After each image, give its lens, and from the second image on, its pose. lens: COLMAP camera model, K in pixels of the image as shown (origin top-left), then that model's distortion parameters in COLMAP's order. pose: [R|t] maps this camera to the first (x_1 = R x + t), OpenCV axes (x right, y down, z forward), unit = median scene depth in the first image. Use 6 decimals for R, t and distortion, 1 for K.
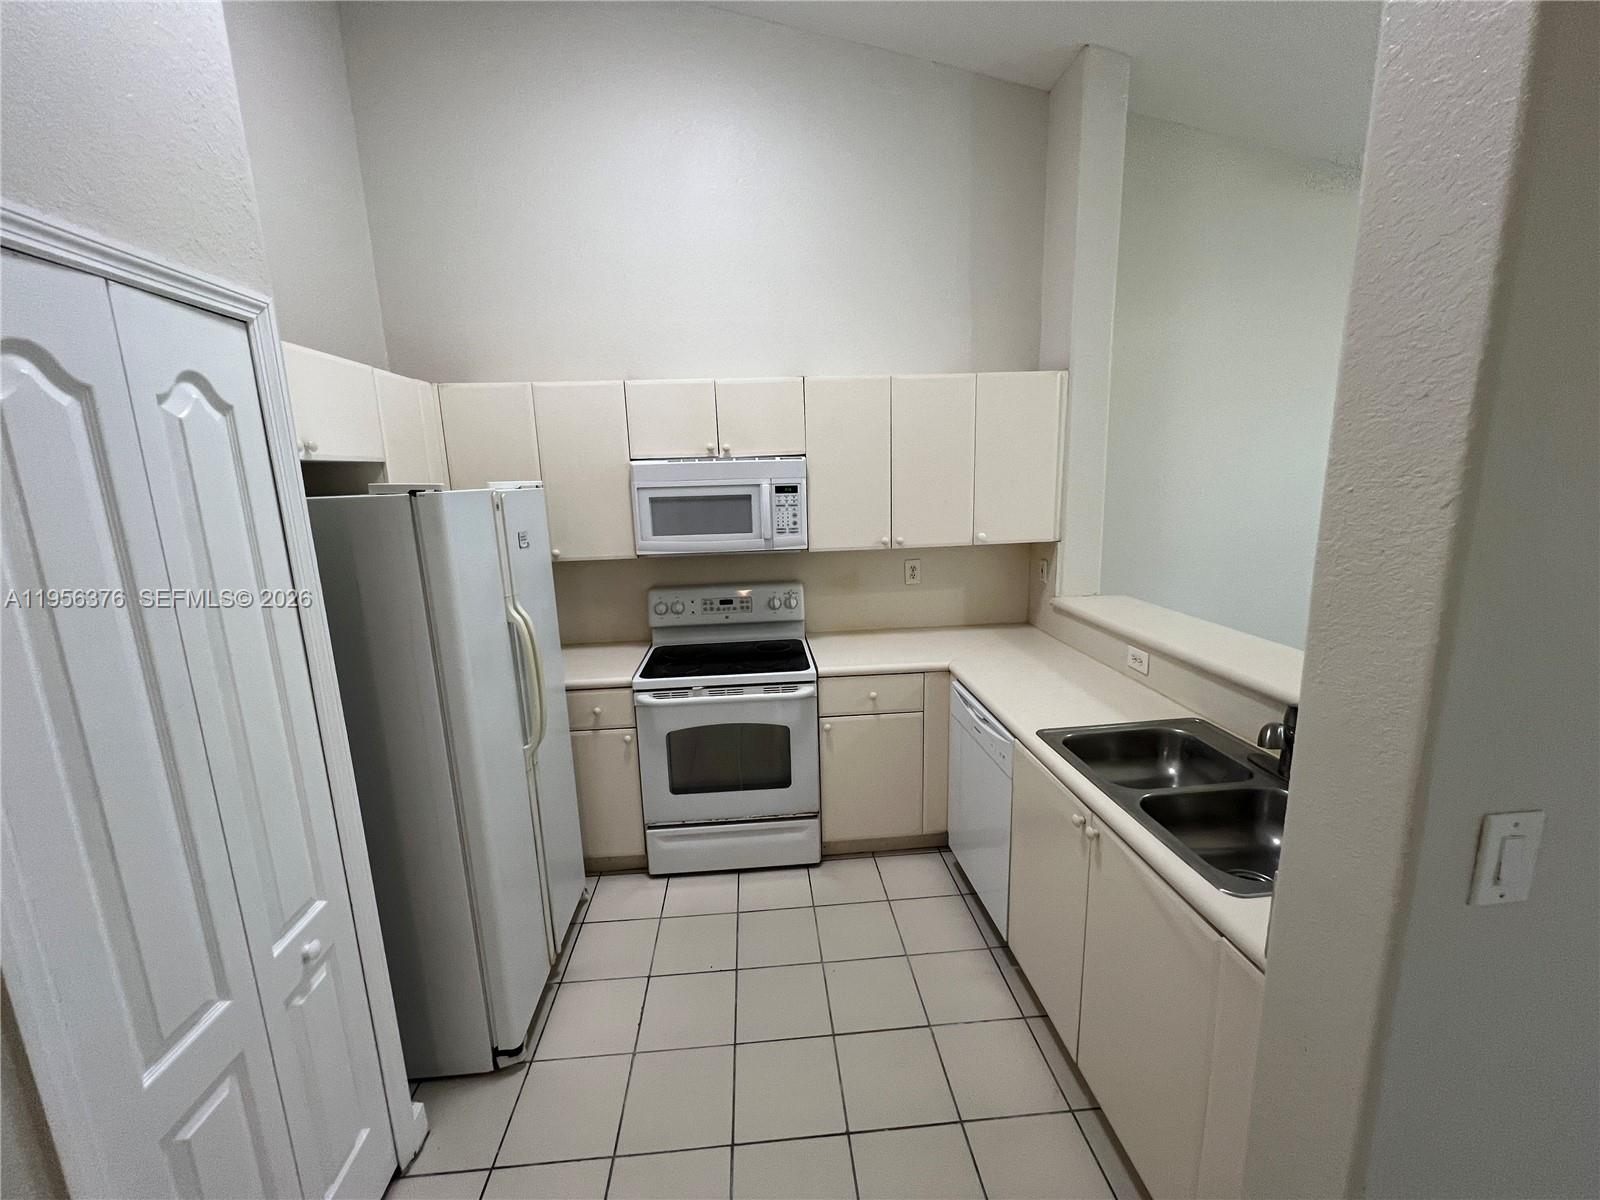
lens RADIAL K [[649.3, 0, 800.0], [0, 649.3, 600.0], [0, 0, 1]] dist [0.001064, 0.000485]
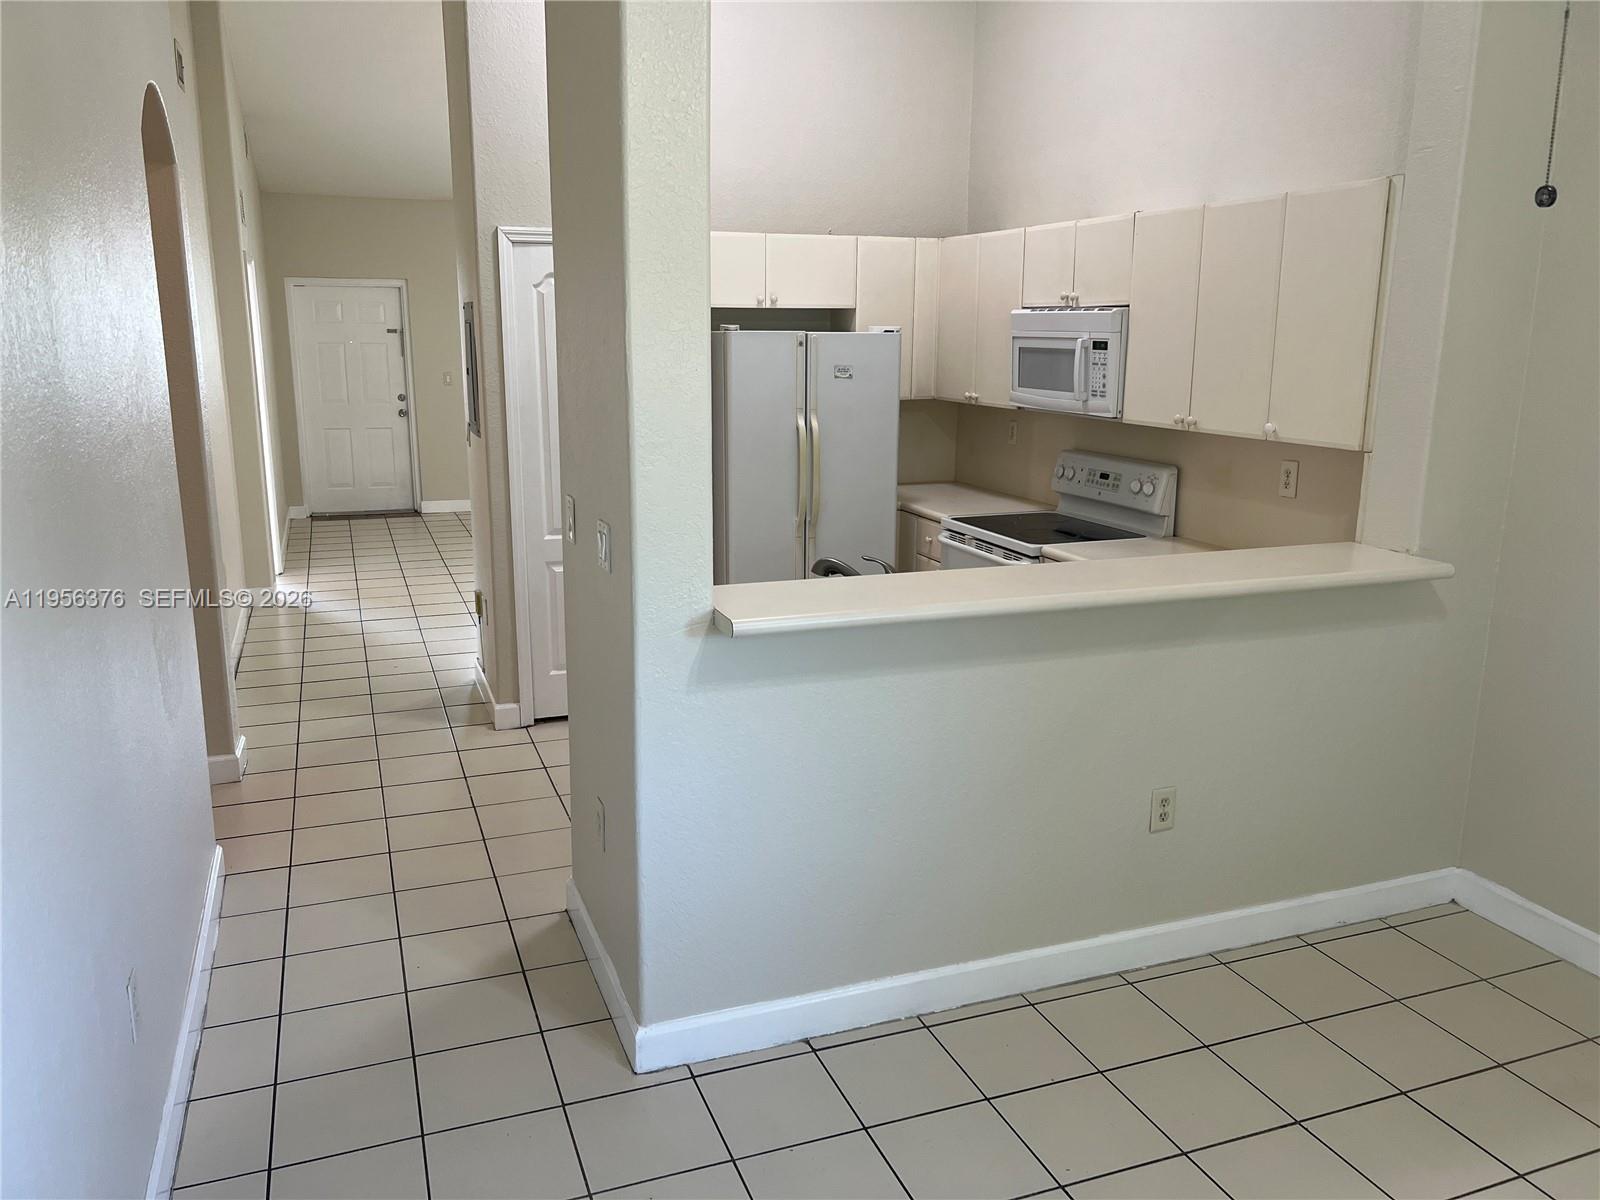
lens RADIAL K [[1224.0, 0, 798.2], [0, 1224.0, 588.8], [0, 0, 1]] dist [0.072088, -0.072067]
pose [[0.275333, 0.232343, -0.932850, 1.459282], [-0.198256, 0.963219, 0.181392, -0.074934], [0.940684, 0.135000, 0.311269, 0.150634]]
